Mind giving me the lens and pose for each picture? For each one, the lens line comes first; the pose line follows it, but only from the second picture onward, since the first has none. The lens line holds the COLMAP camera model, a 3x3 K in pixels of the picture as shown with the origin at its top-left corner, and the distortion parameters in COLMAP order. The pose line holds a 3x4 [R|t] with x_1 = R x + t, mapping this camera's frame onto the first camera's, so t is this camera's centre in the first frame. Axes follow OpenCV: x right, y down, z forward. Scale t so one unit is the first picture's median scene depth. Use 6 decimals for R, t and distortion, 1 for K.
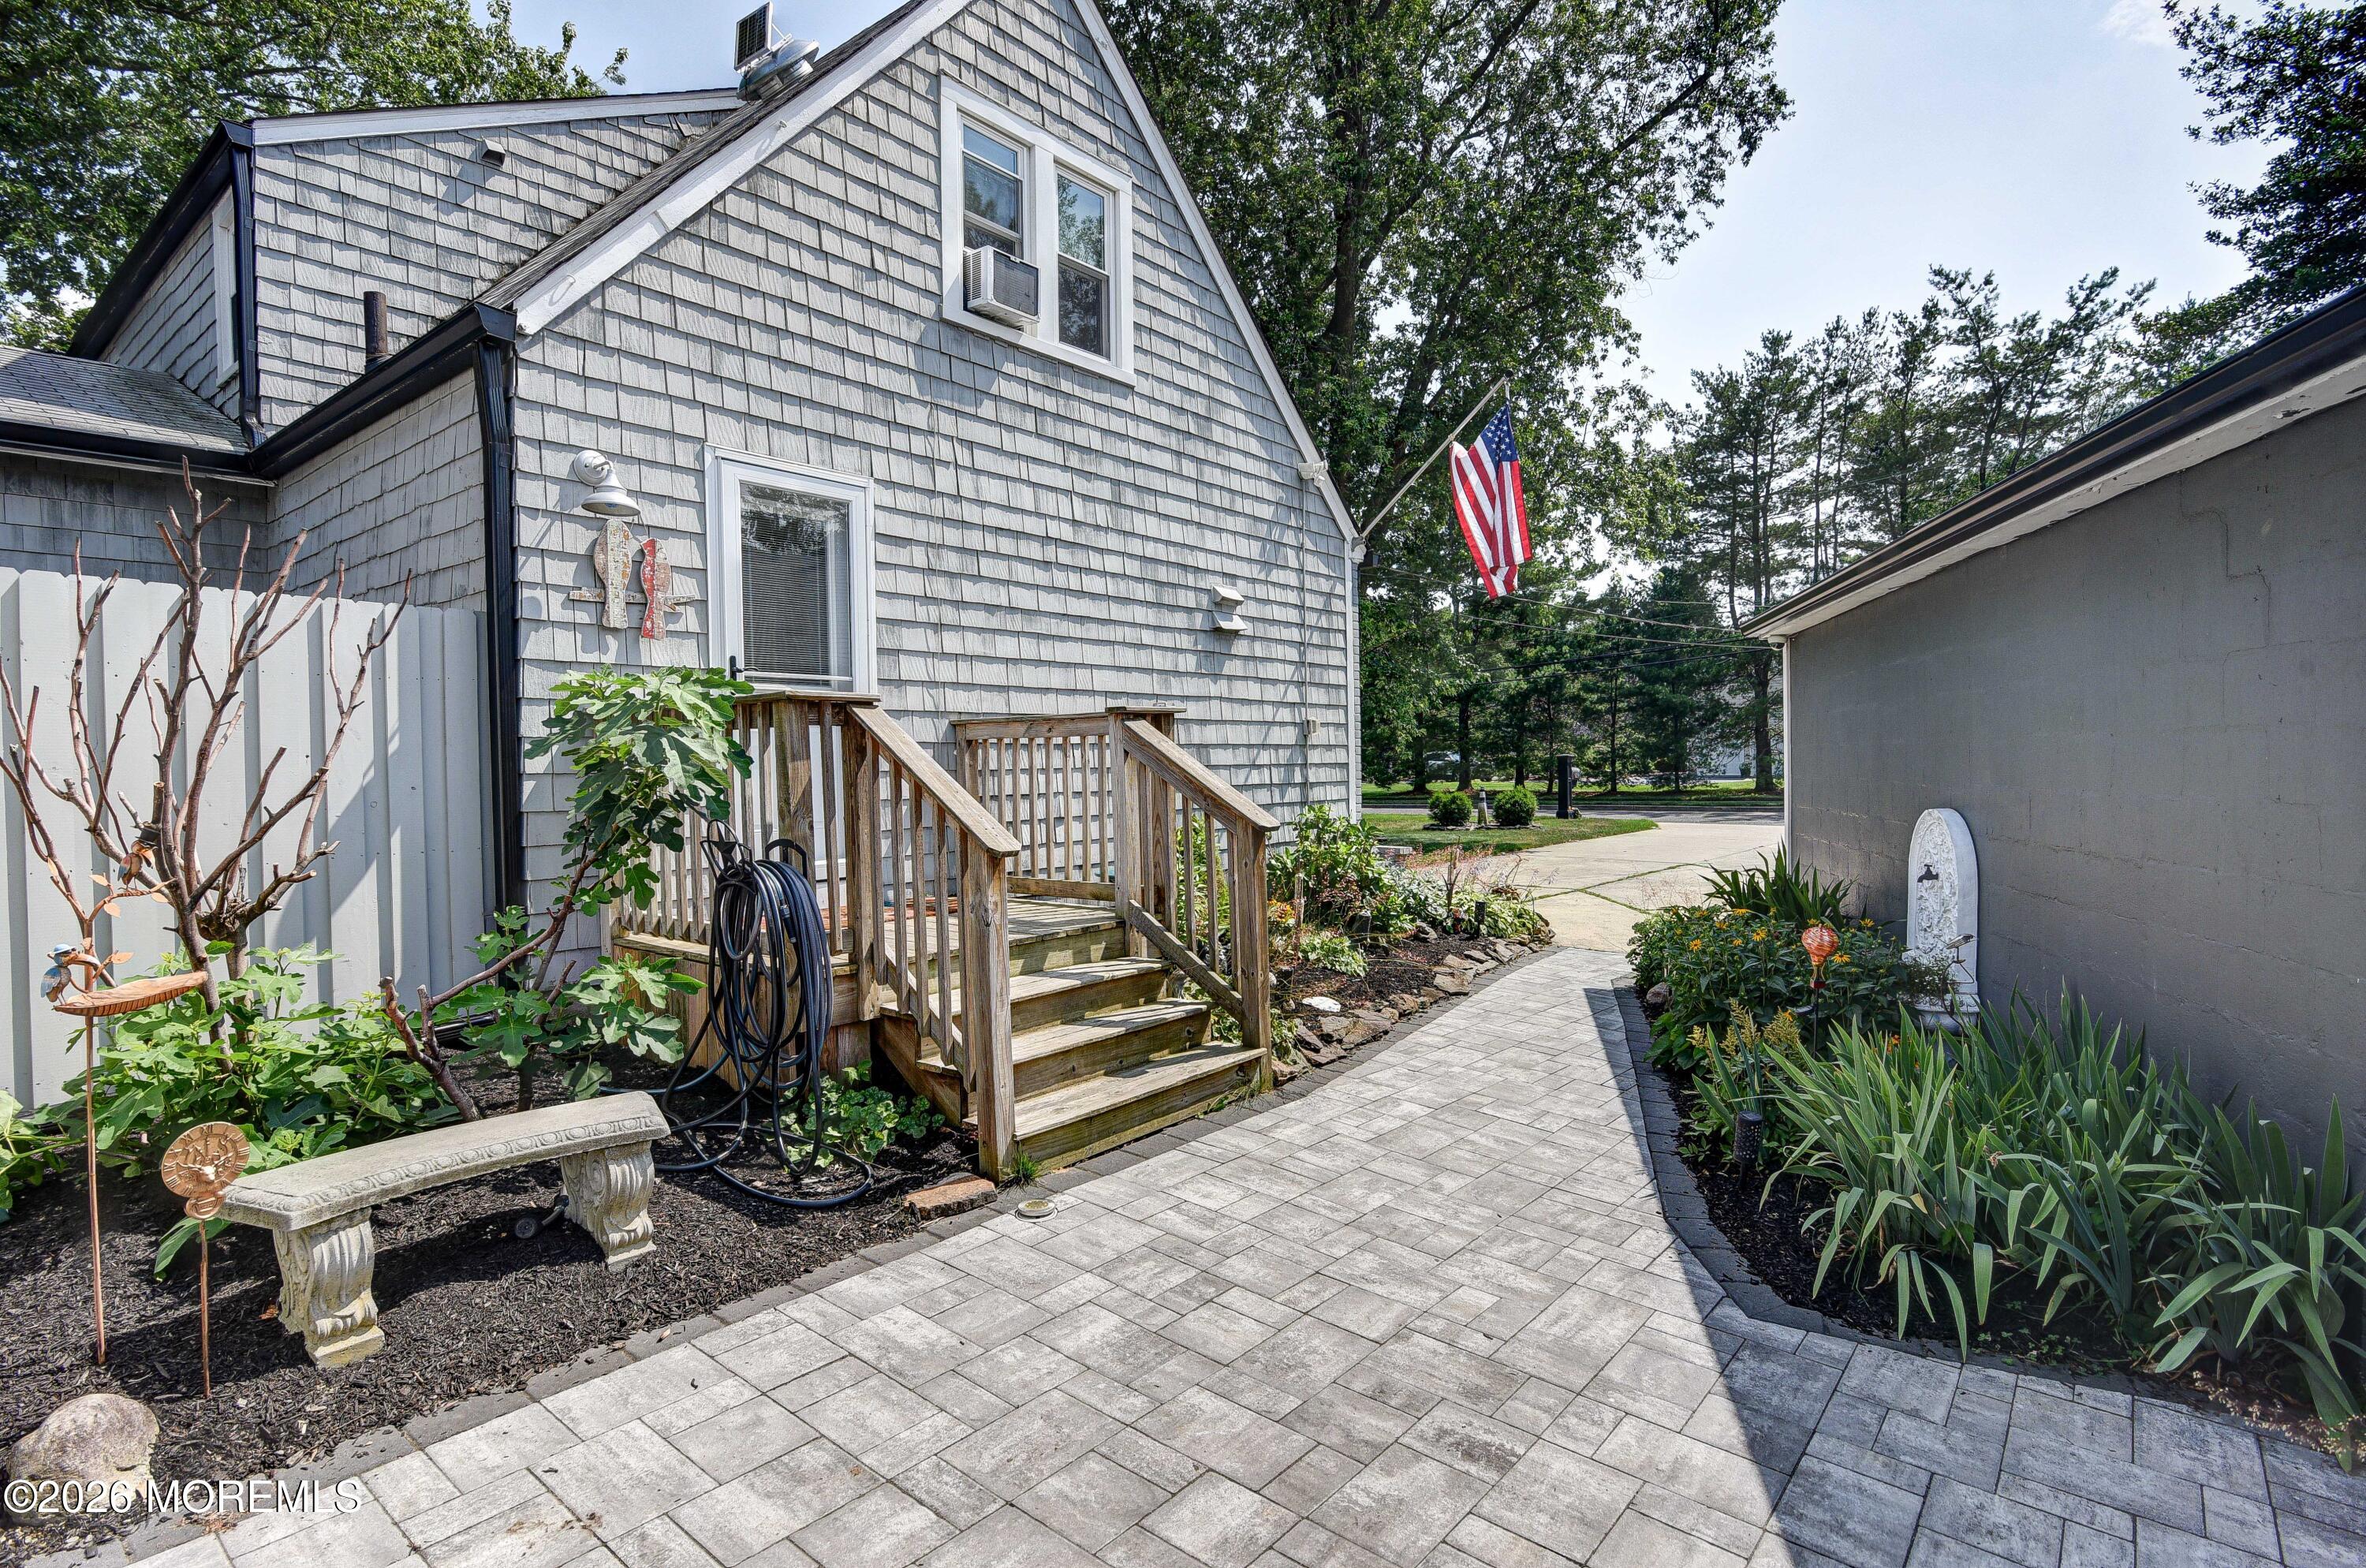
lens RADIAL K [[1178.9, 0, 1182.3], [0, 1178.9, 805.5], [0, 0, 1]] dist [-0.018577, -0.001863]
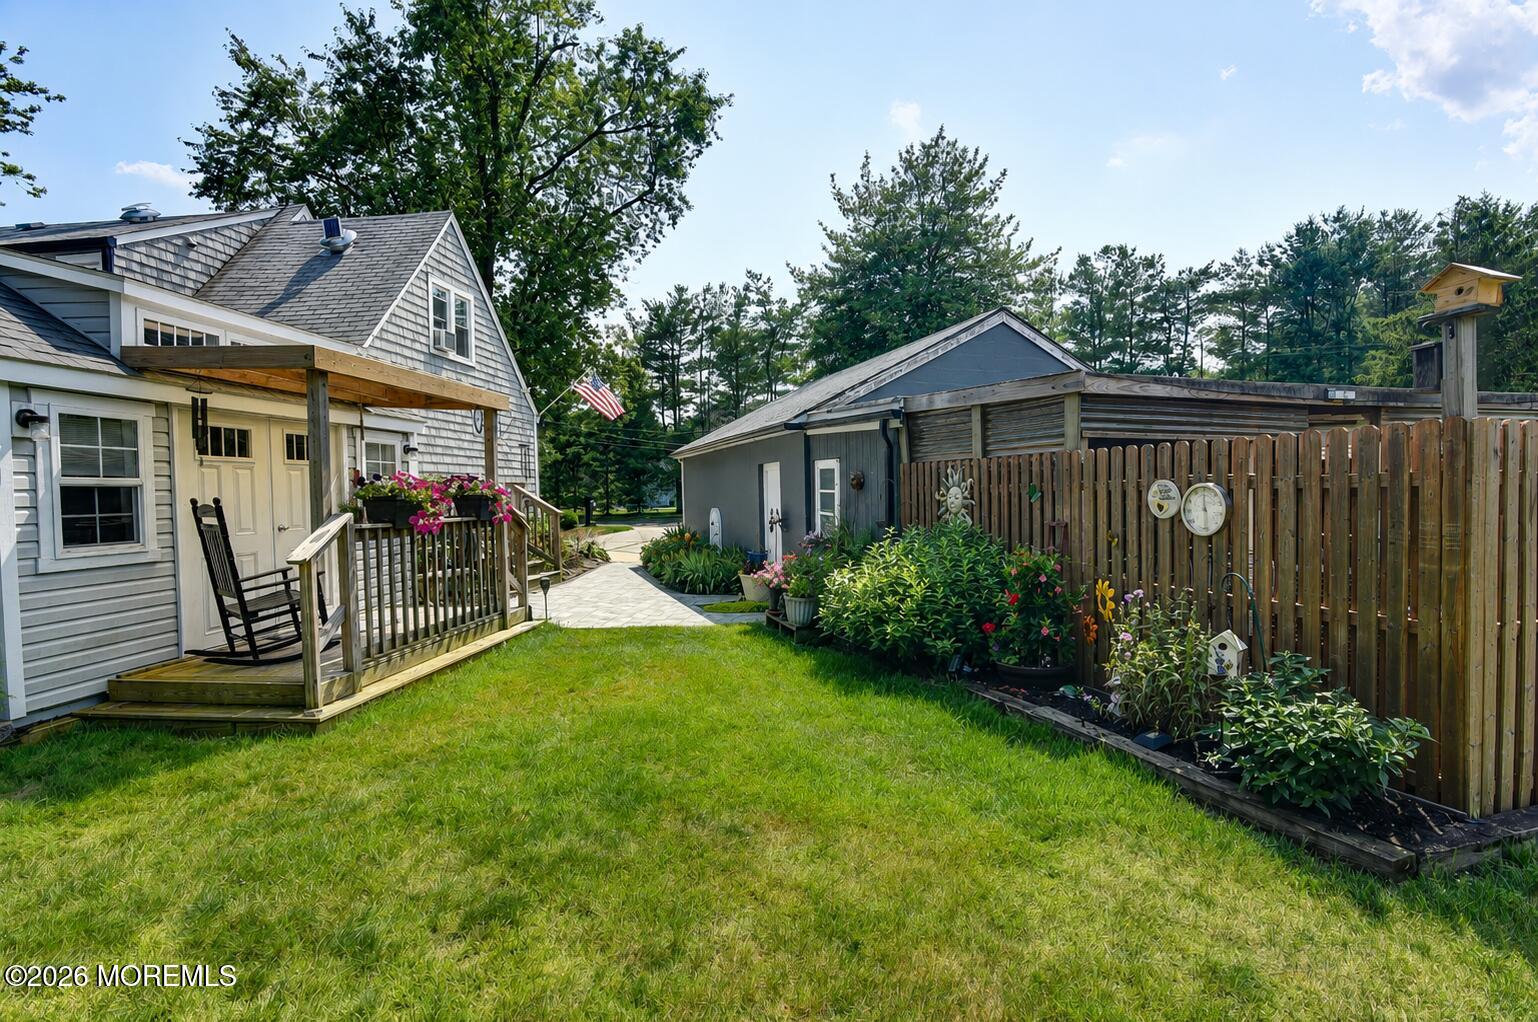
lens RADIAL K [[758.6, 0, 772.4], [0, 758.6, 517.9], [0, 0, 1]] dist [-0.002896, -0.000245]
pose [[0.836193, -0.016646, 0.548182, -0.093046], [0.023420, 0.999711, -0.005367, 0.007839], [-0.547934, 0.017327, 0.836342, -0.191826]]
